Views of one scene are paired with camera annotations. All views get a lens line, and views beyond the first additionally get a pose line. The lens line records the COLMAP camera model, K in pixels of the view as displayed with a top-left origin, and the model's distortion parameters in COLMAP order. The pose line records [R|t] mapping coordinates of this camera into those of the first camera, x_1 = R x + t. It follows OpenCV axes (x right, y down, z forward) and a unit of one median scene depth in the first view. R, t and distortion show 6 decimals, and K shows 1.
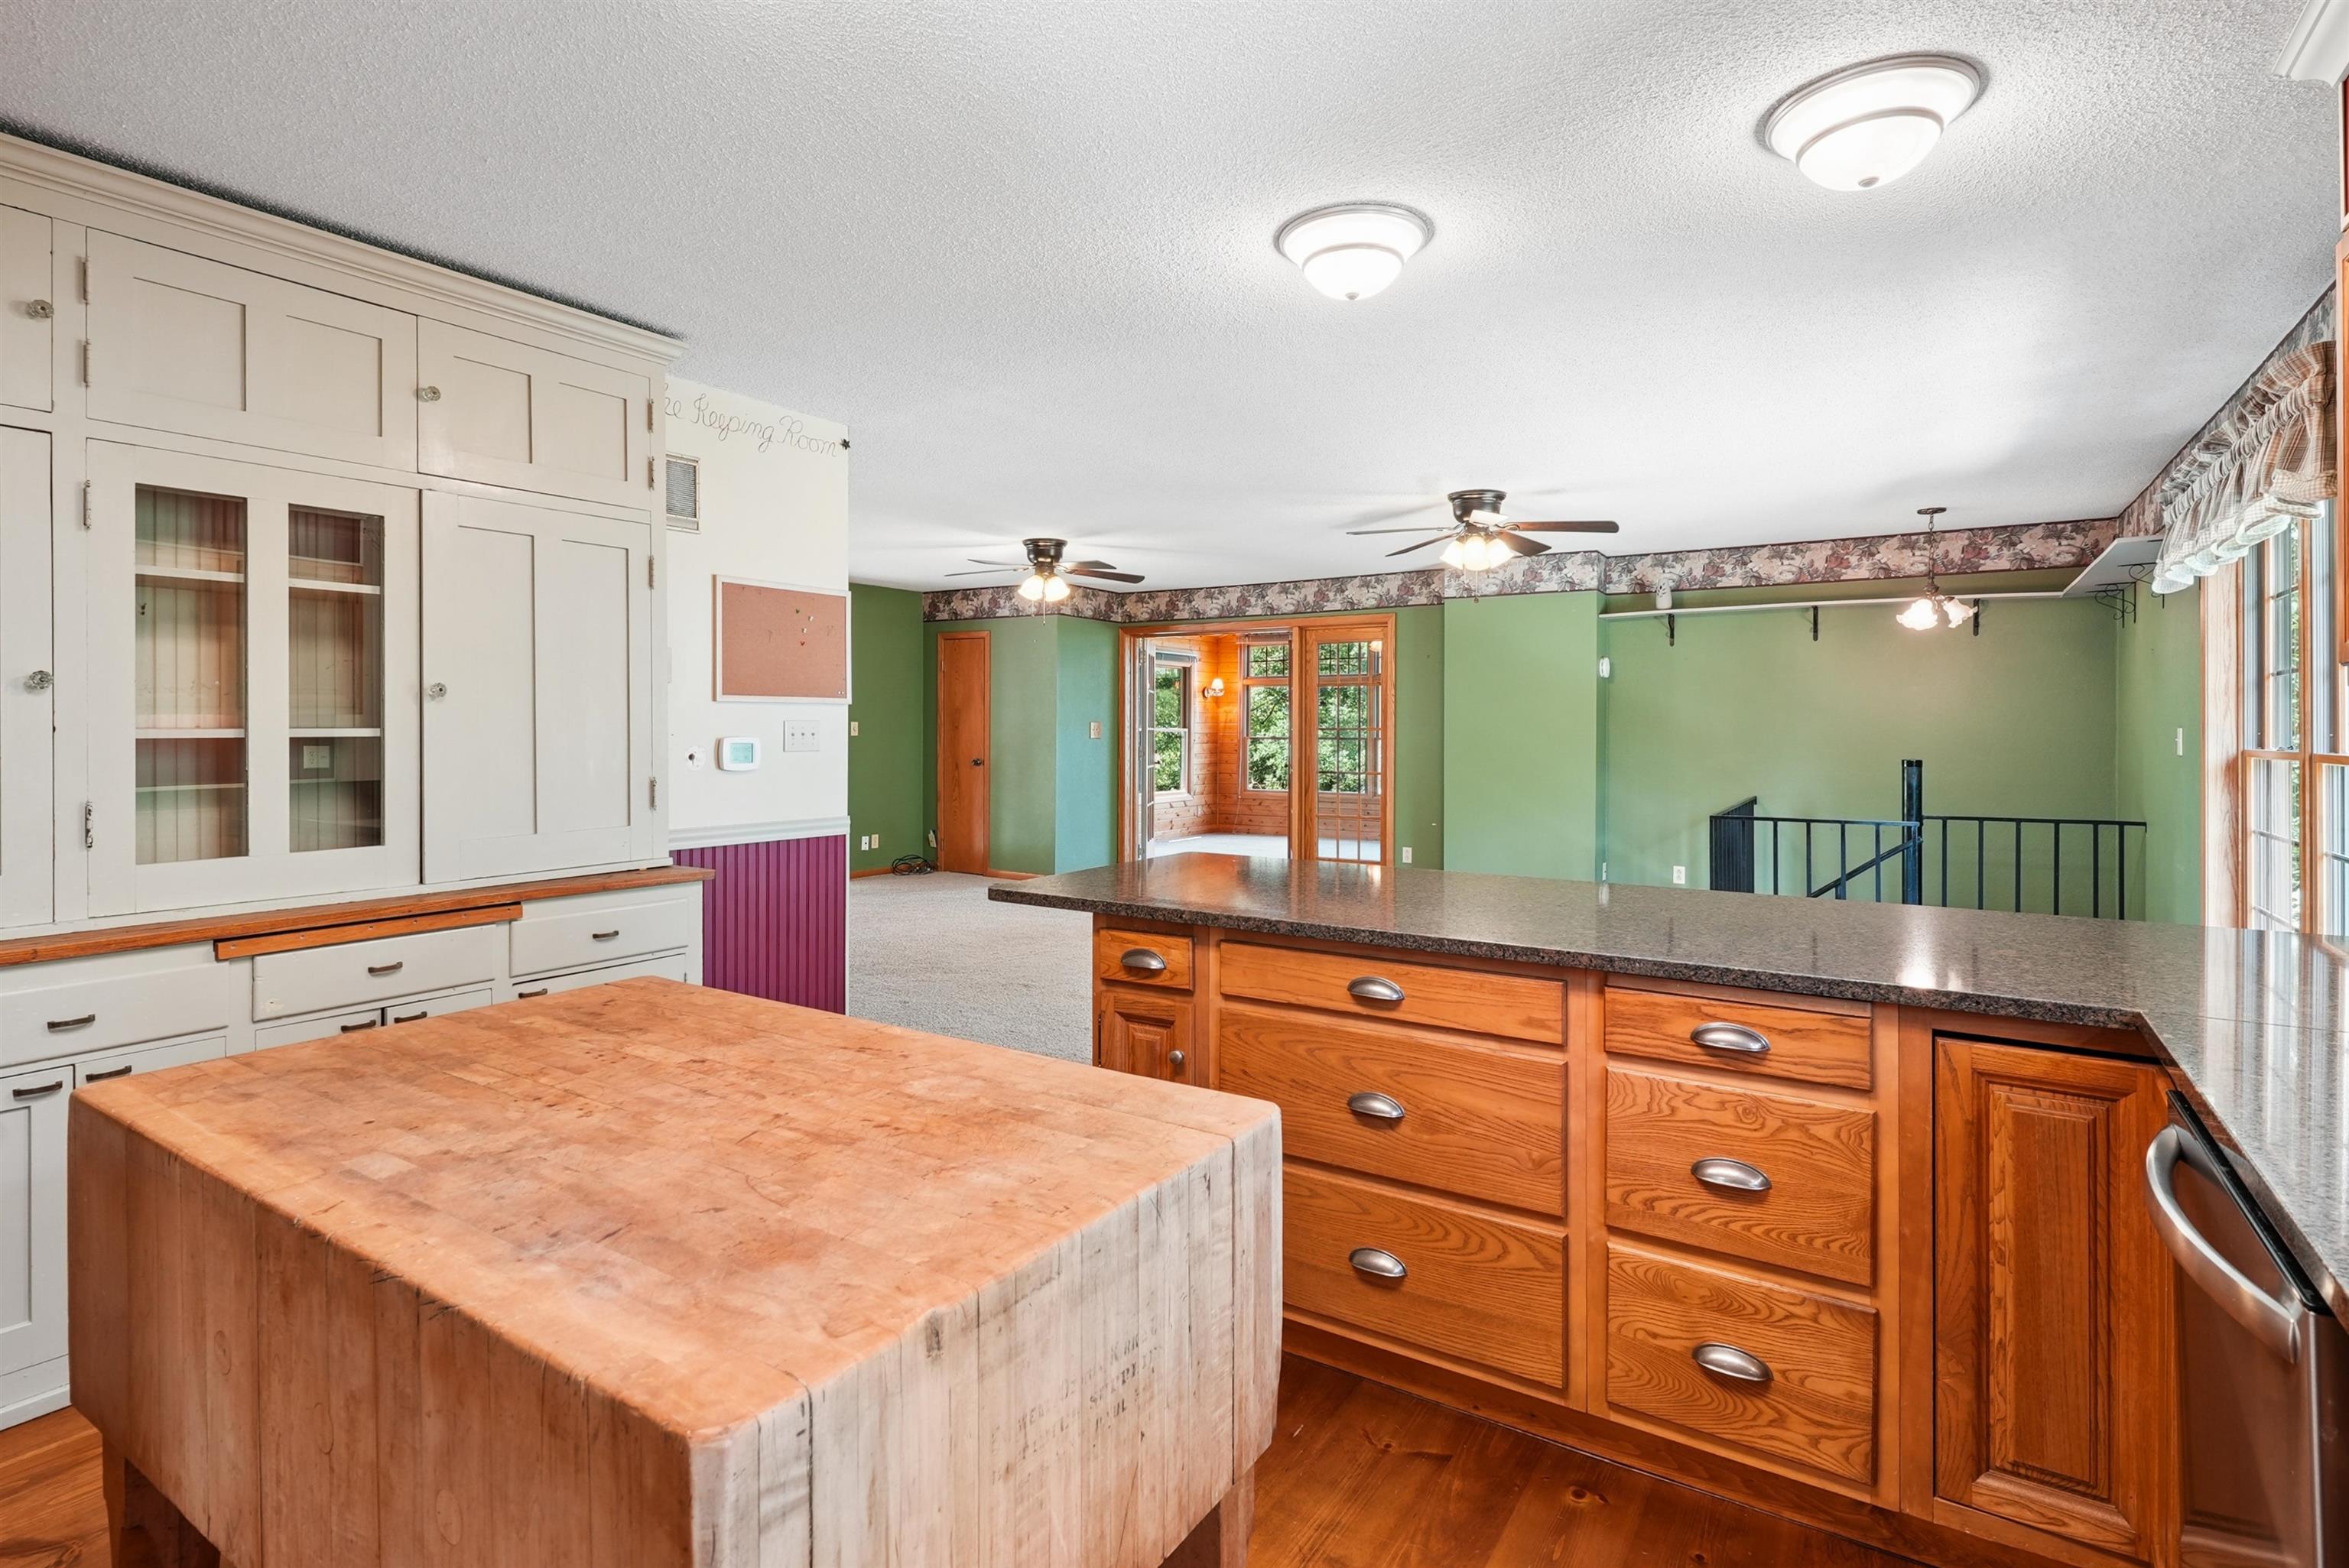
lens RADIAL K [[1149.1, 0, 1155.4], [0, 1149.1, 748.8], [0, 0, 1]] dist [0.003542, -0.002481]
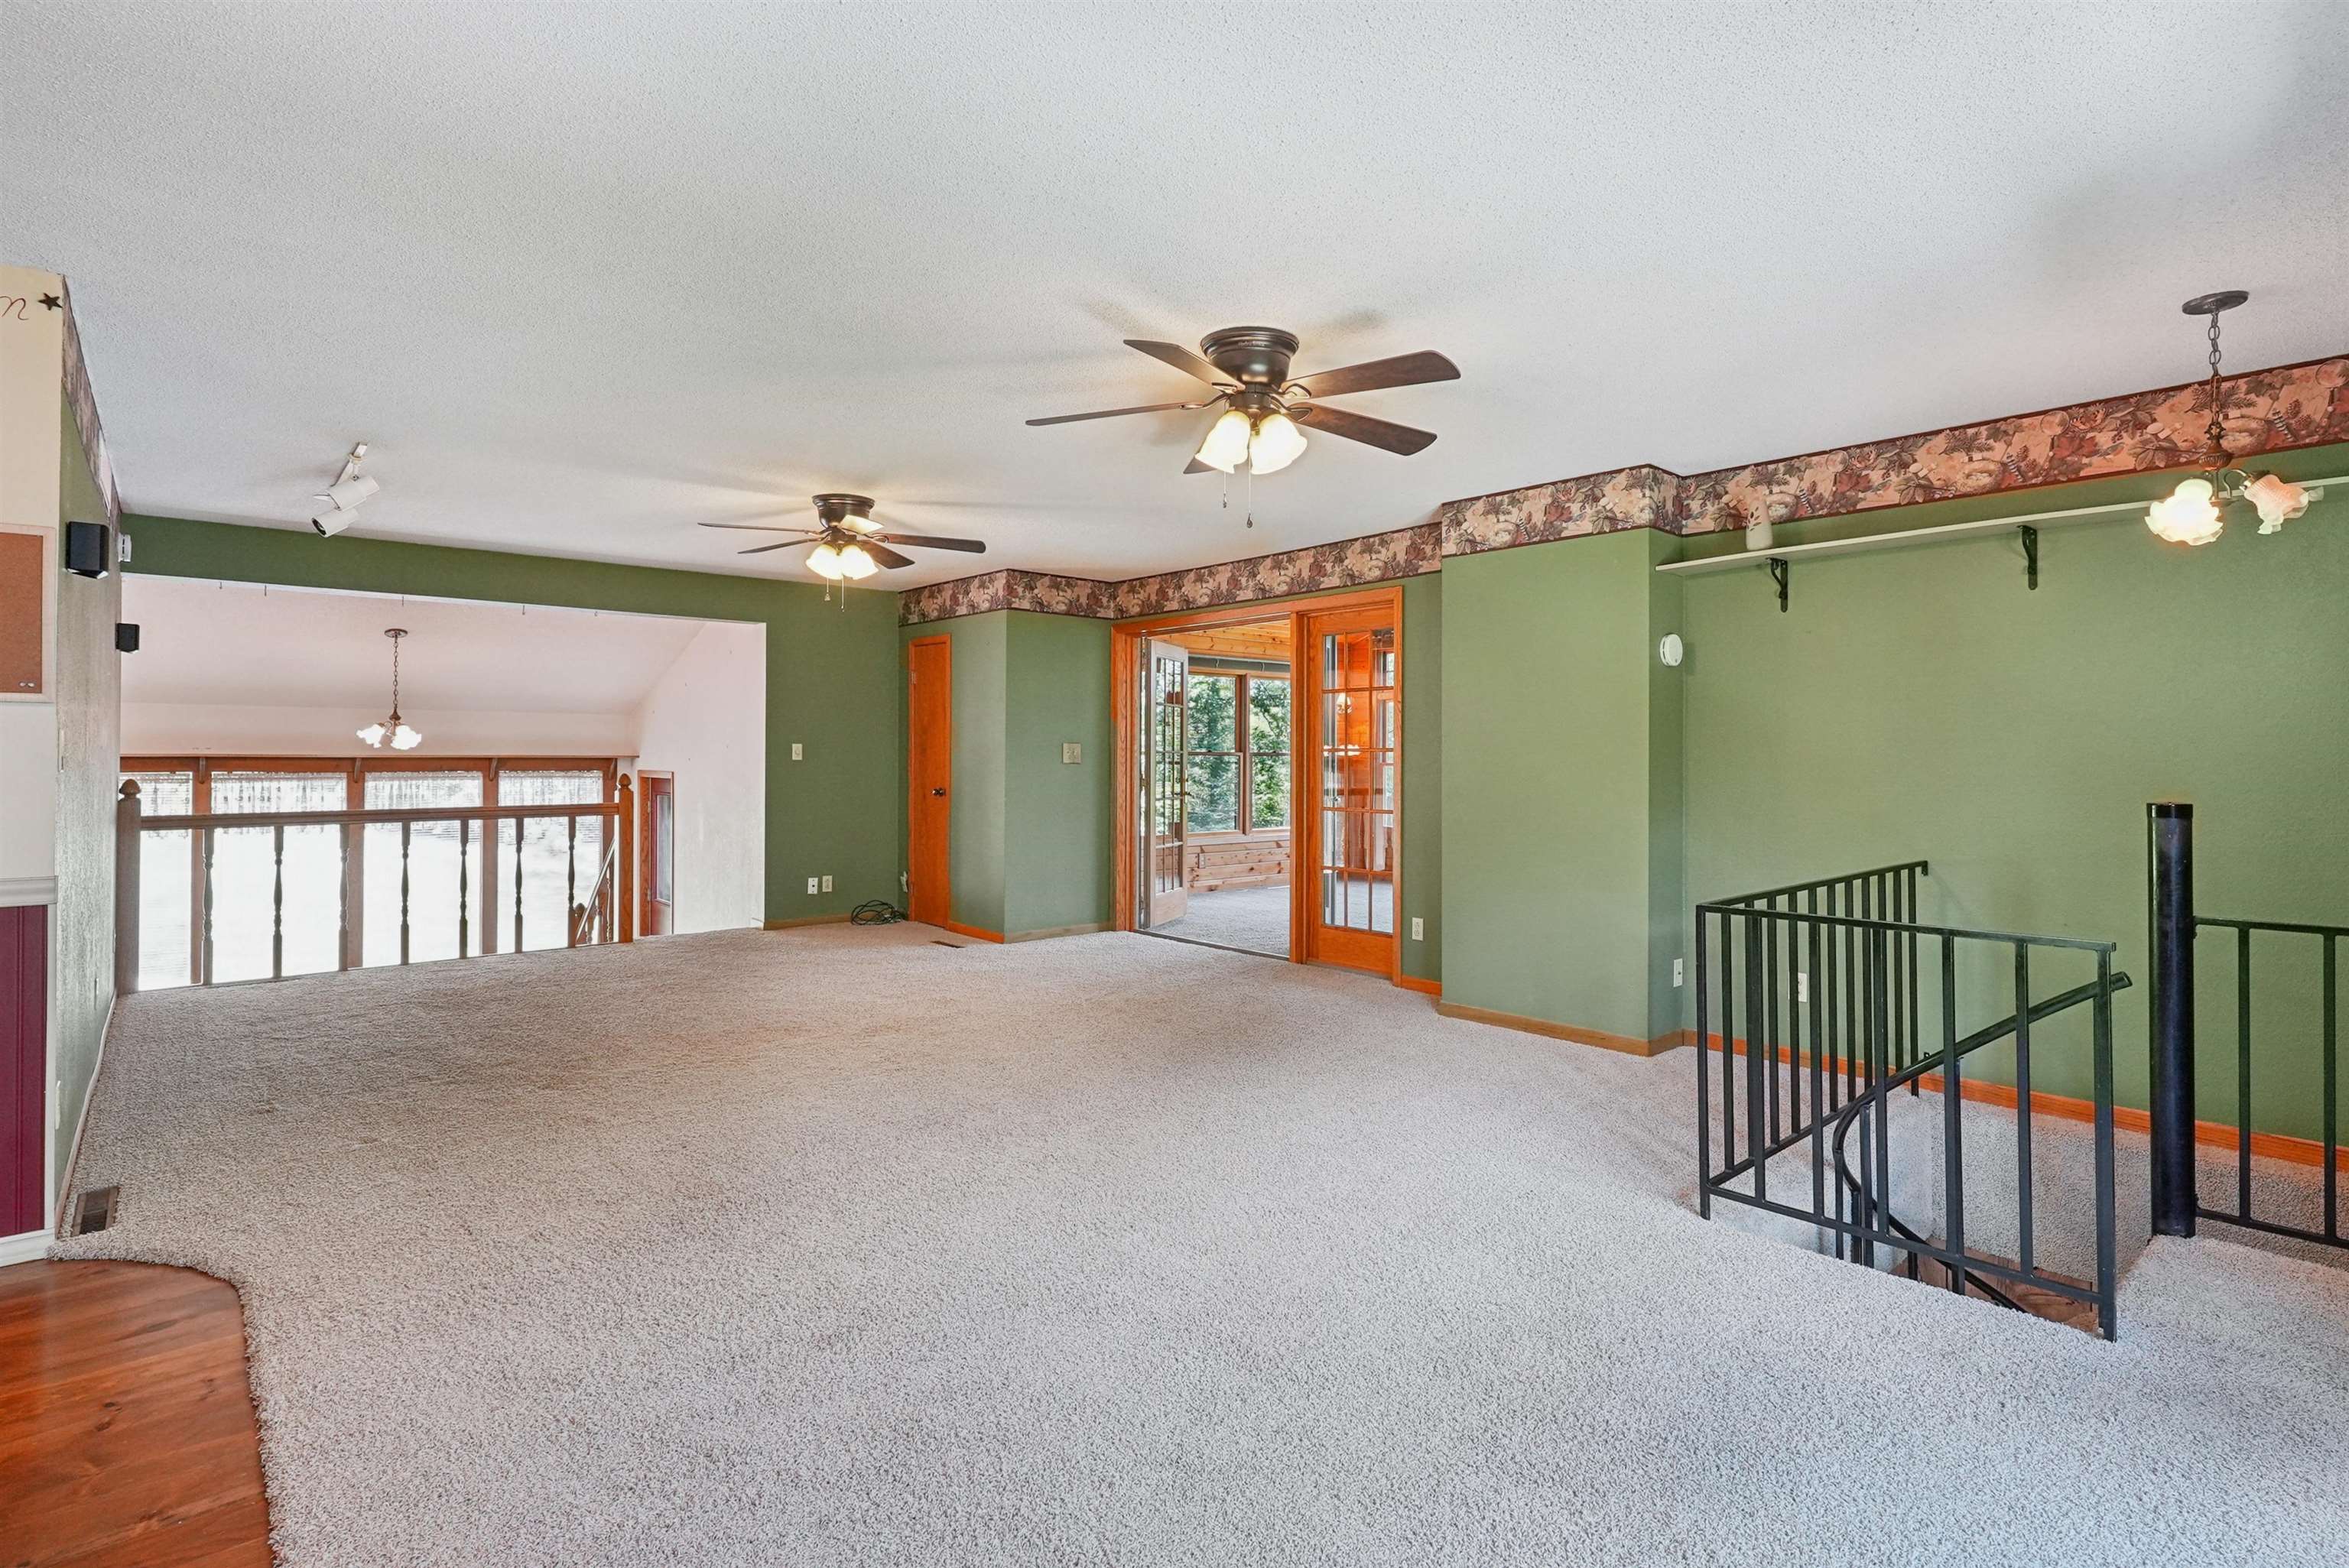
lens RADIAL K [[1149.1, 0, 1167.4], [0, 1149.1, 748.7], [0, 0, 1]] dist [0.003542, -0.002481]
pose [[0.961858, -0.002205, -0.273540, 0.301371], [-0.004720, 0.999685, -0.024657, 0.000437], [0.273508, 0.025008, 0.961545, 0.323670]]
